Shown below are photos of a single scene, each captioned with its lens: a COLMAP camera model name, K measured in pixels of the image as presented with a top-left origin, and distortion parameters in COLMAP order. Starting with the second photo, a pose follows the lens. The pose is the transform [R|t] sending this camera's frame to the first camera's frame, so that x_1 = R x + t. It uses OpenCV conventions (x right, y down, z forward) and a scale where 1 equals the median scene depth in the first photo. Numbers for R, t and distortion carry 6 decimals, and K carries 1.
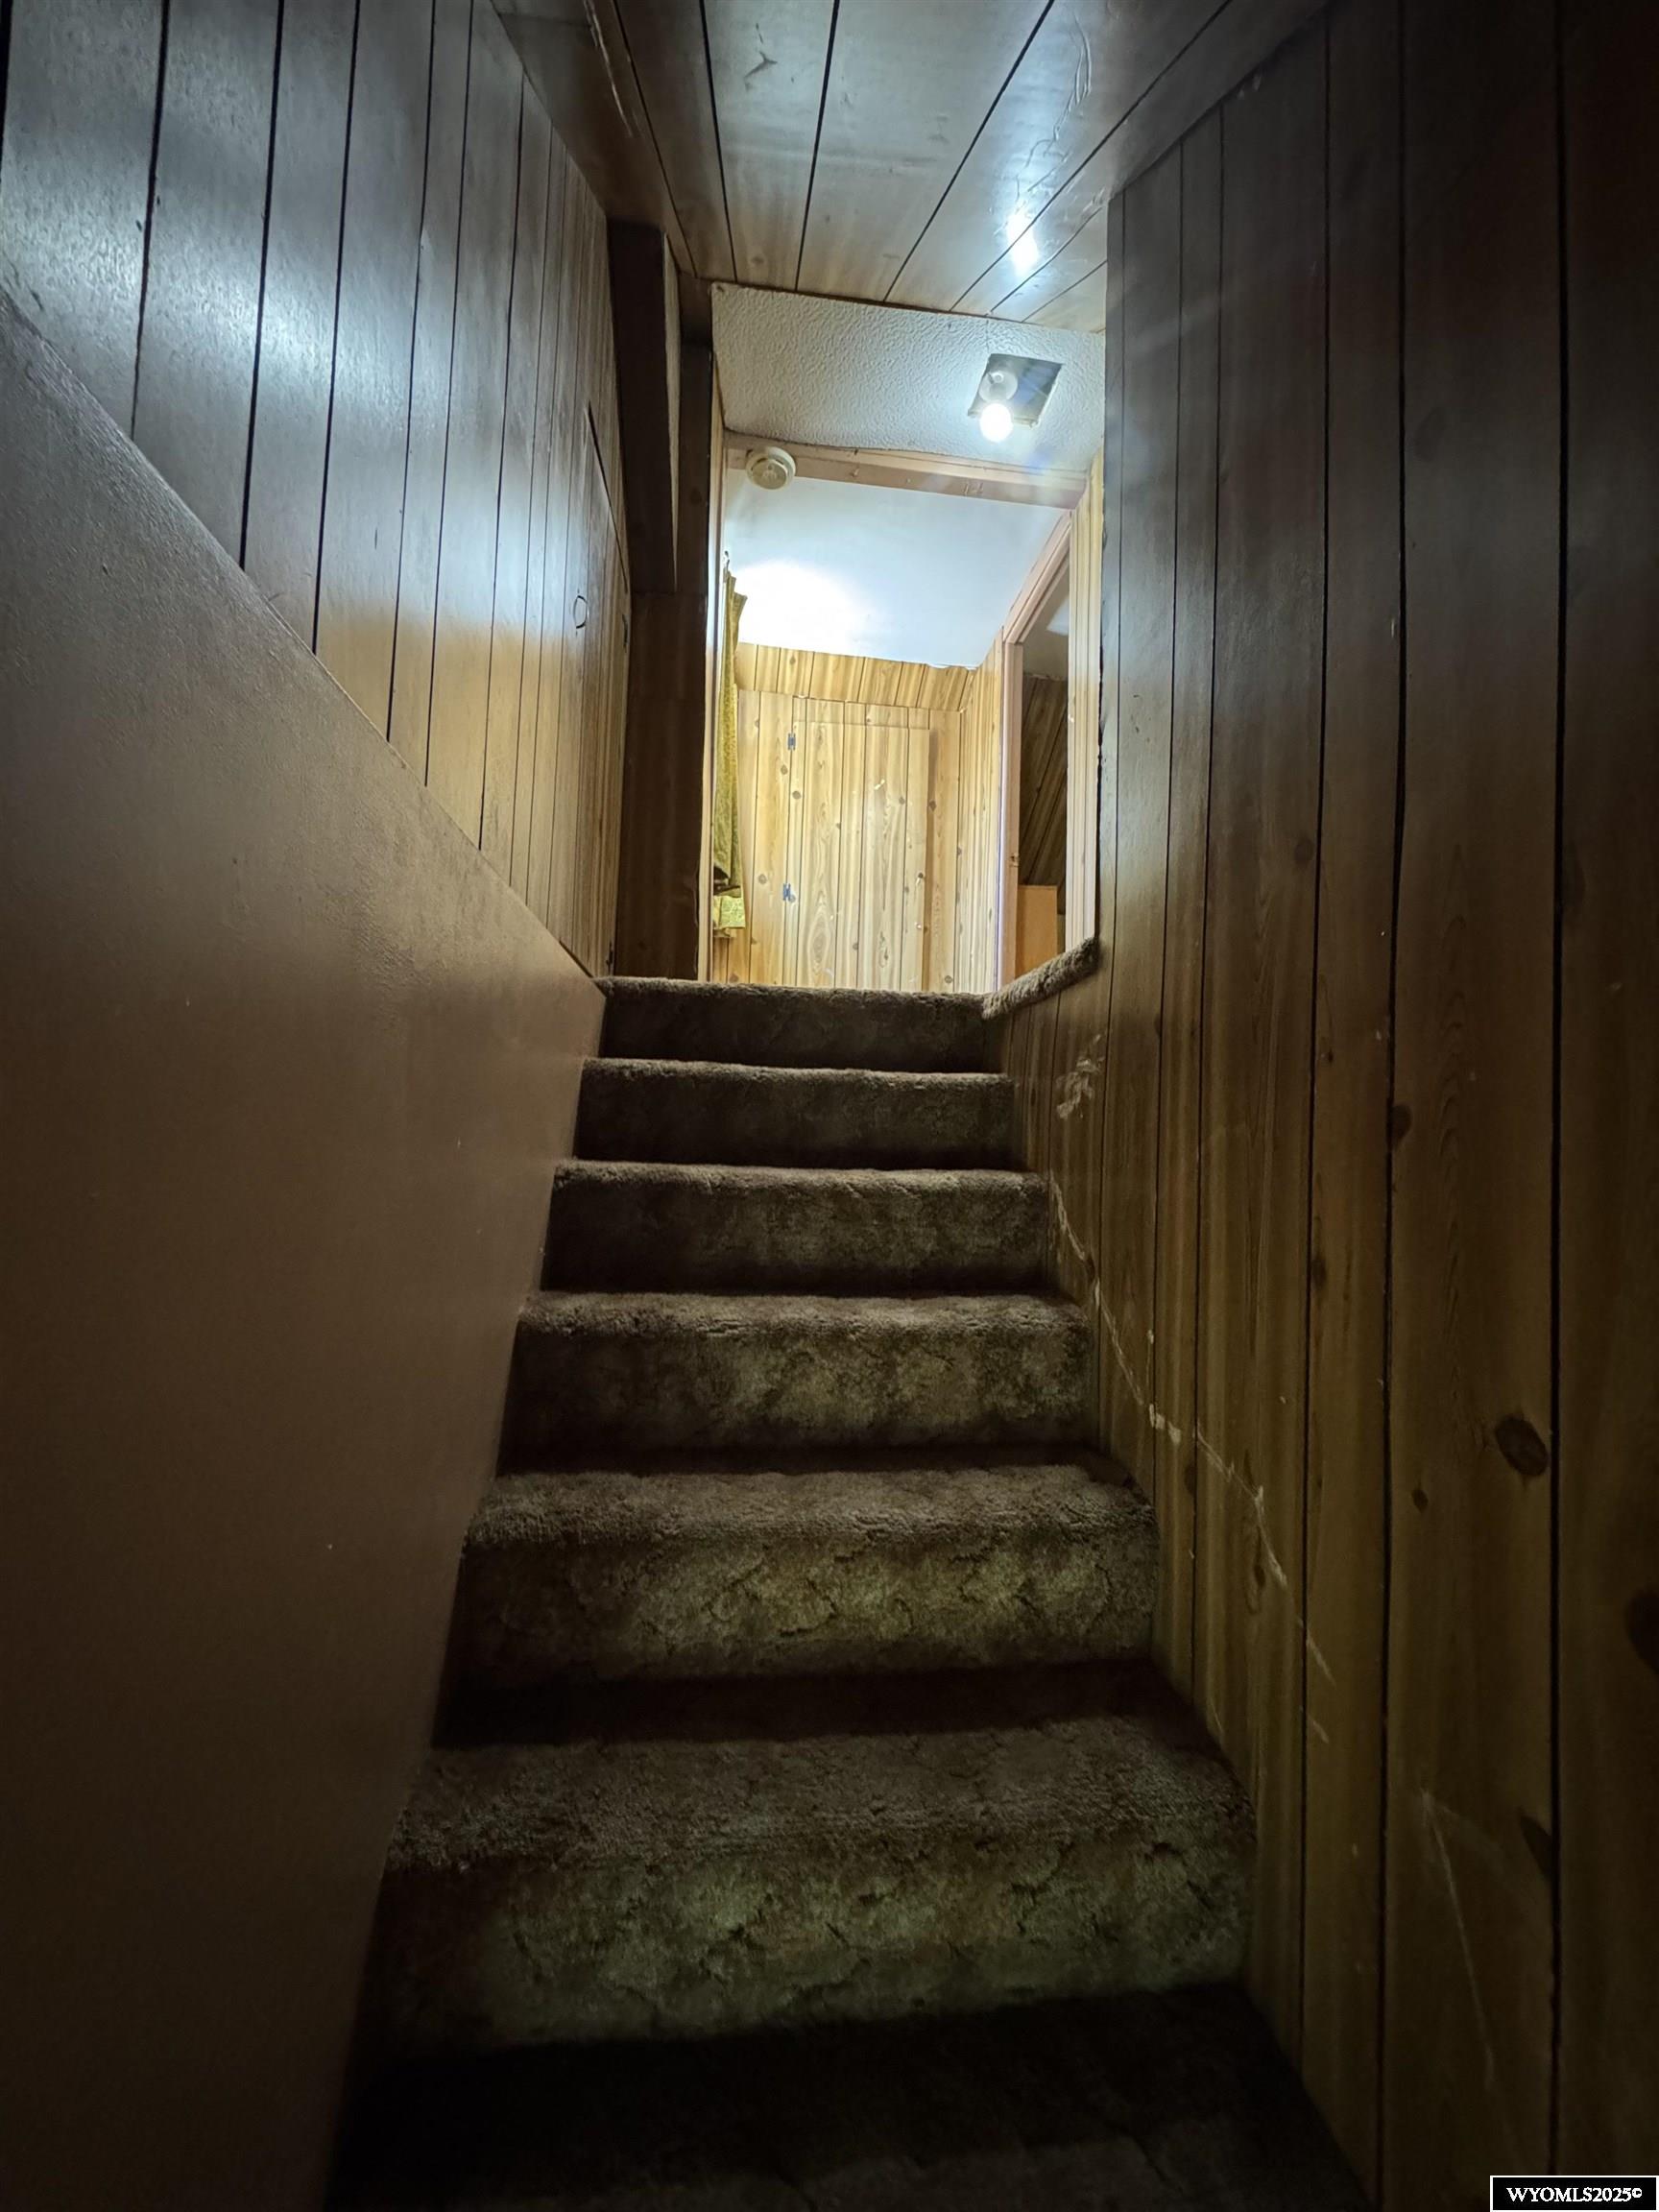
lens RADIAL K [[881.6, 0, 828.1], [0, 881.6, 1108.4], [0, 0, 1]] dist [-0.003375, 0.000845]
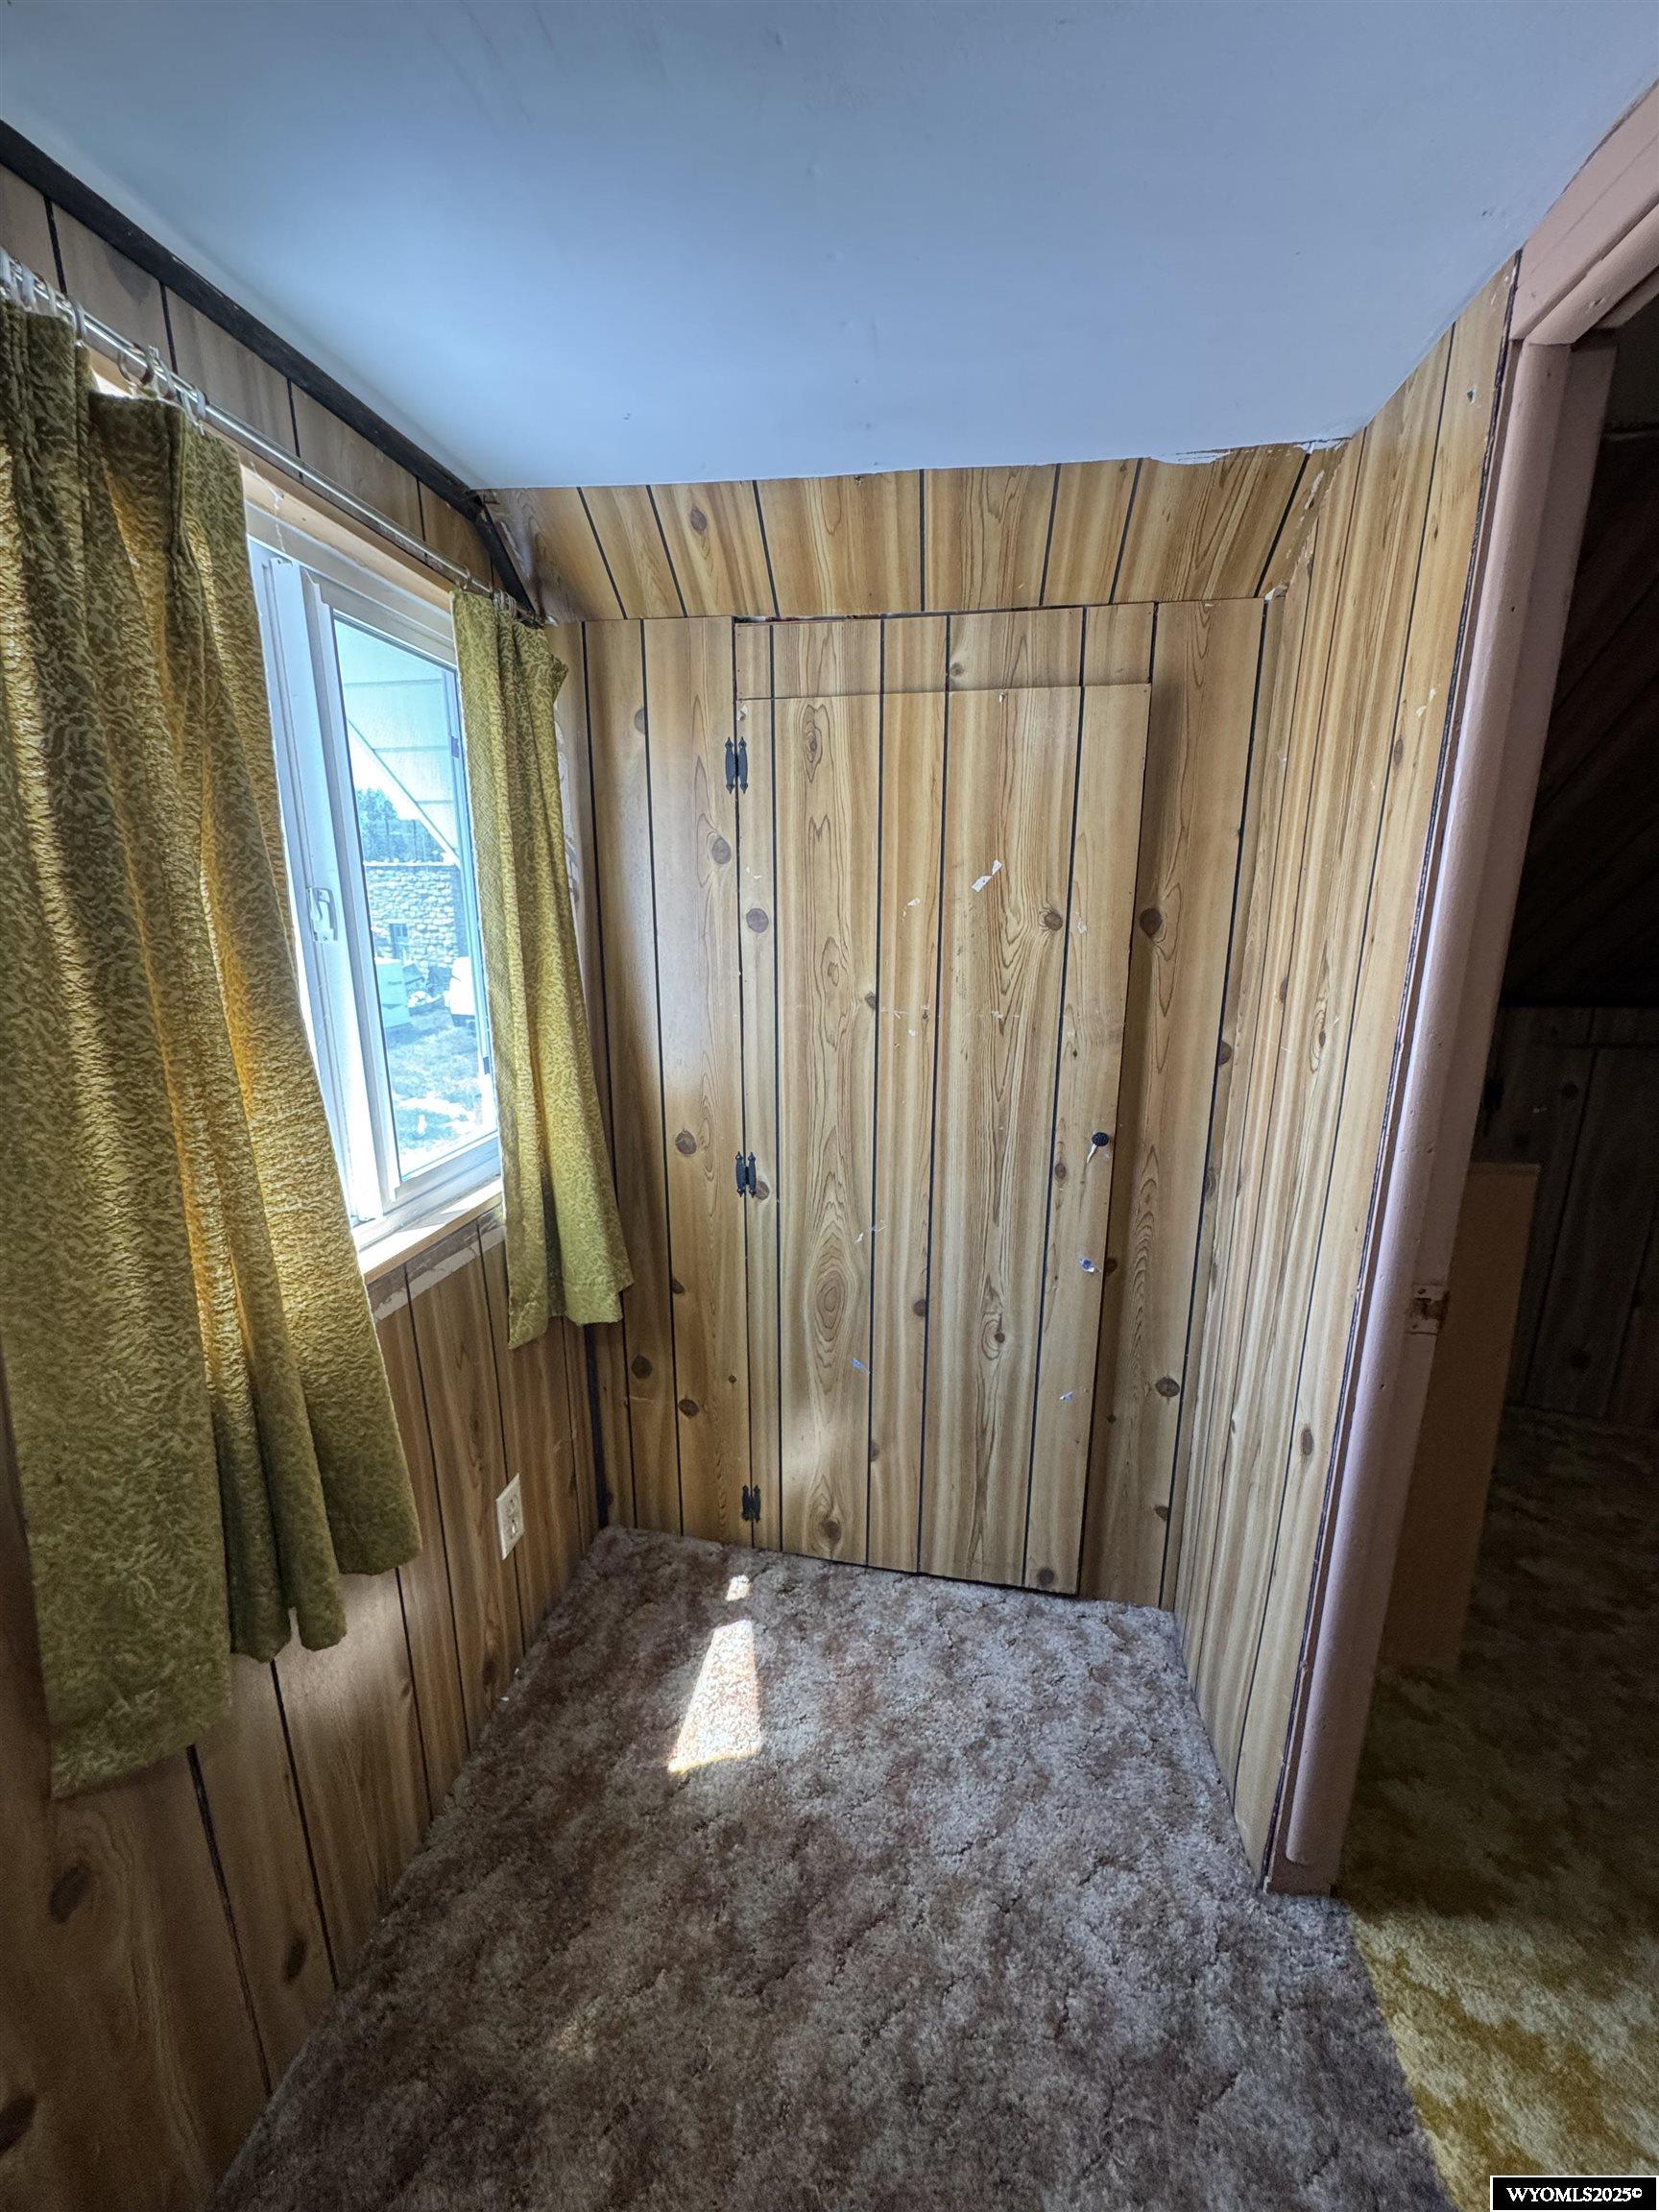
lens RADIAL K [[881.6, 0, 829.0], [0, 881.6, 1112.1], [0, 0, 1]] dist [-0.003375, 0.000845]
pose [[0.963556, 0.032036, -0.265582, 0.093247], [0.041434, 0.962948, 0.266485, -0.373737], [0.264278, -0.267777, 0.926527, 0.641765]]
